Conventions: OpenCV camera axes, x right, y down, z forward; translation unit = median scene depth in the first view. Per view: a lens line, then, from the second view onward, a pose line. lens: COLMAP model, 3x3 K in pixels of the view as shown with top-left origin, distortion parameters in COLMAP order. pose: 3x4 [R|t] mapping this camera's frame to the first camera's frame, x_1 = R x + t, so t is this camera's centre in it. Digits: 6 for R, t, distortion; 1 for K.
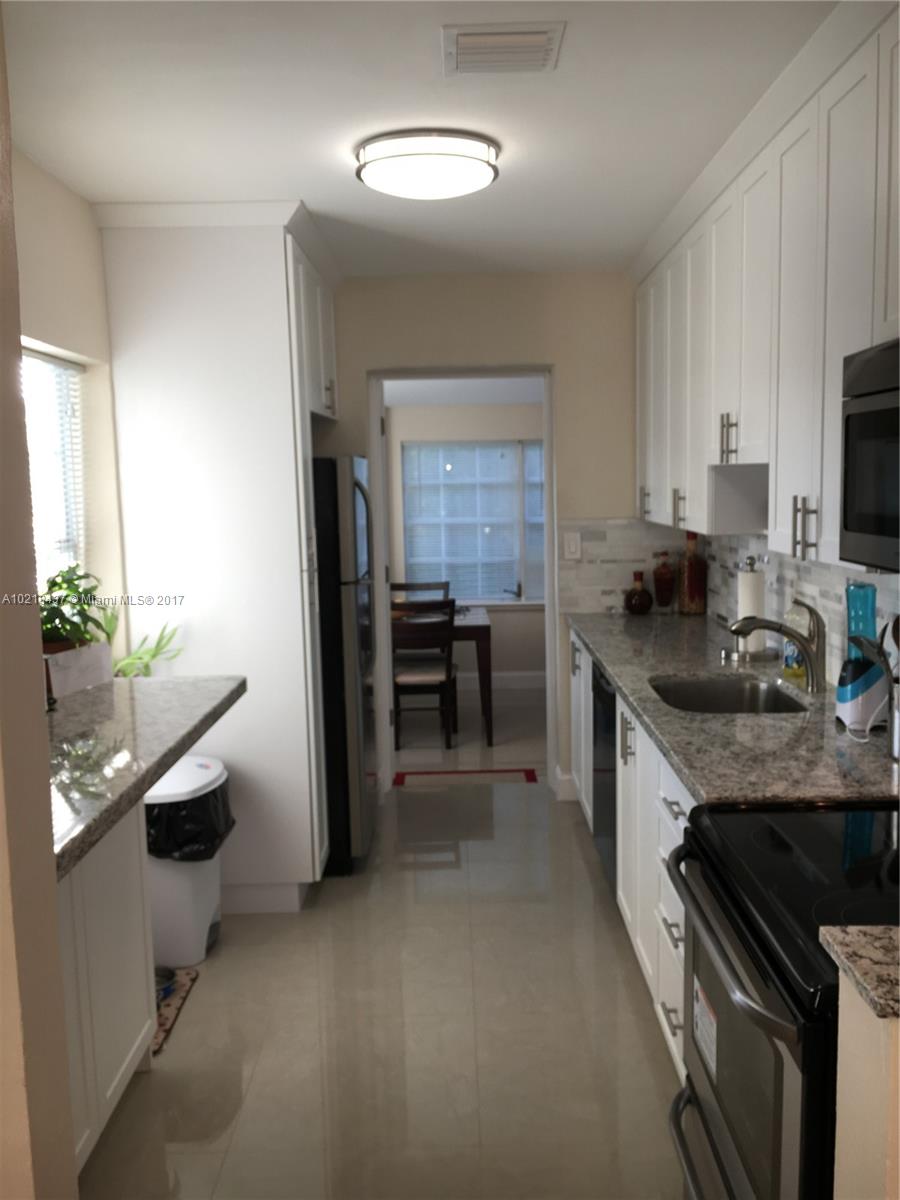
lens RADIAL K [[1016.4, 0, 447.7], [0, 1016.4, 598.9], [0, 0, 1]] dist [0.038056, -0.004584]
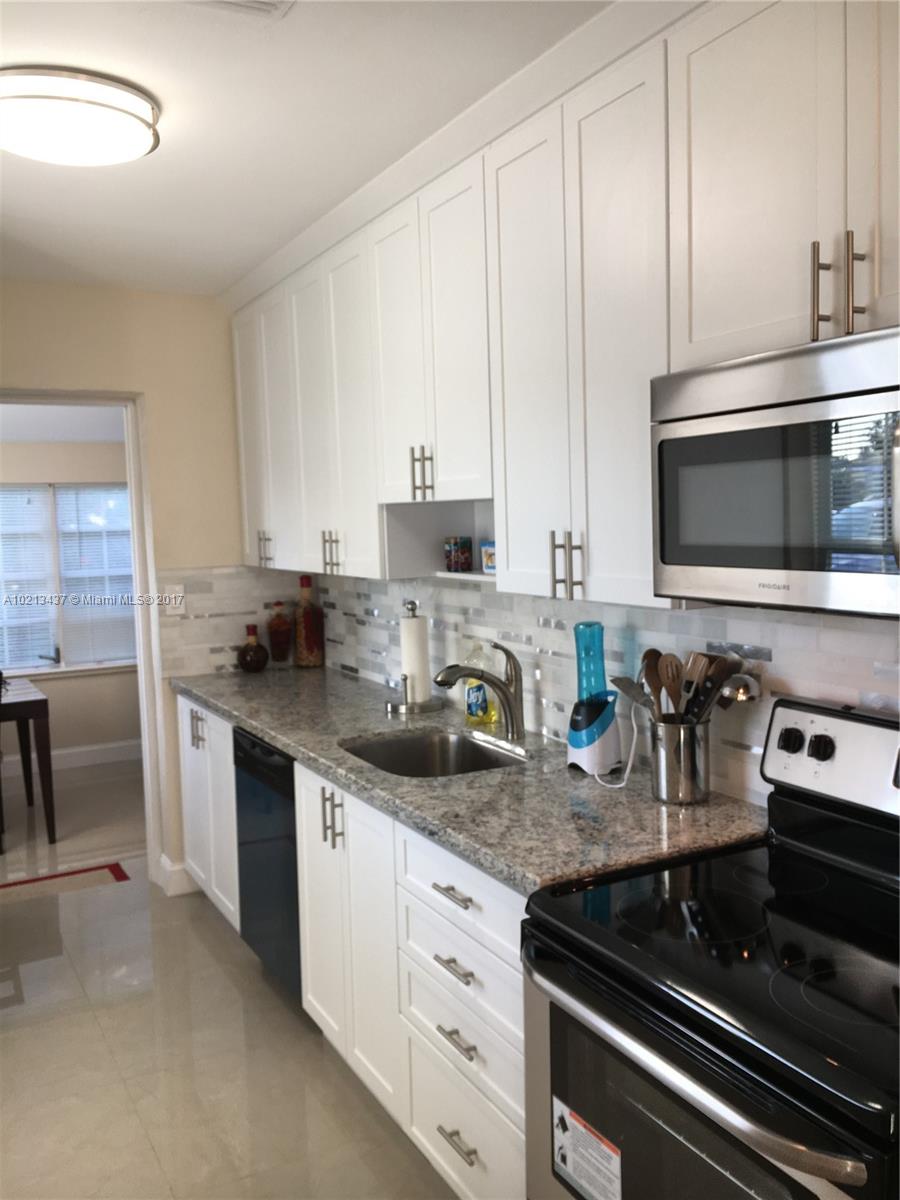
lens RADIAL K [[1016.4, 0, 457.5], [0, 1016.4, 603.6], [0, 0, 1]] dist [0.038056, -0.004584]
pose [[0.873389, -0.047135, 0.484737, -0.097432], [0.069192, 0.997219, -0.027701, -0.008403], [-0.482083, 0.057733, 0.874221, 0.125847]]
